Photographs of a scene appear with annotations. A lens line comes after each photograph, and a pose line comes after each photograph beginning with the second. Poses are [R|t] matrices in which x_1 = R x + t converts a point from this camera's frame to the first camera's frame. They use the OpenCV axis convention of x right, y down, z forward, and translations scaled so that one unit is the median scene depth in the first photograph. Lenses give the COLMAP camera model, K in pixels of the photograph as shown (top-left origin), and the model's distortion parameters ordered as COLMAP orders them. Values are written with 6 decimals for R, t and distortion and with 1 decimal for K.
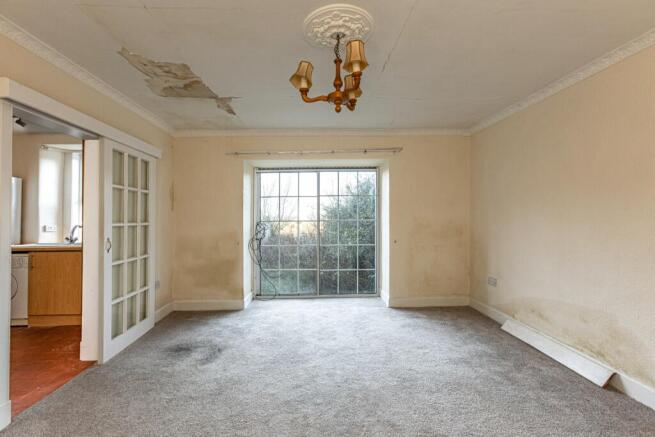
lens RADIAL K [[291.1, 0, 327.4], [0, 291.1, 213.5], [0, 0, 1]] dist [-0.014724, 0.005475]
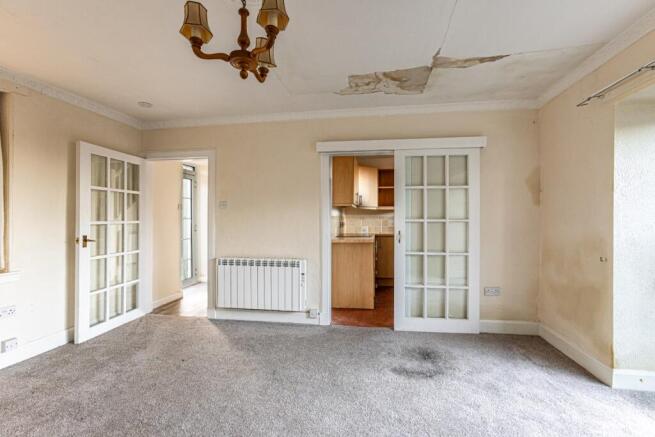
lens RADIAL K [[291.1, 0, 325.9], [0, 291.1, 215.8], [0, 0, 1]] dist [-0.014724, 0.005475]
pose [[-0.191245, -0.001864, -0.981541, 0.540024], [0.016639, 0.999848, -0.005141, 0.020815], [0.981401, -0.017315, -0.191185, 0.980741]]
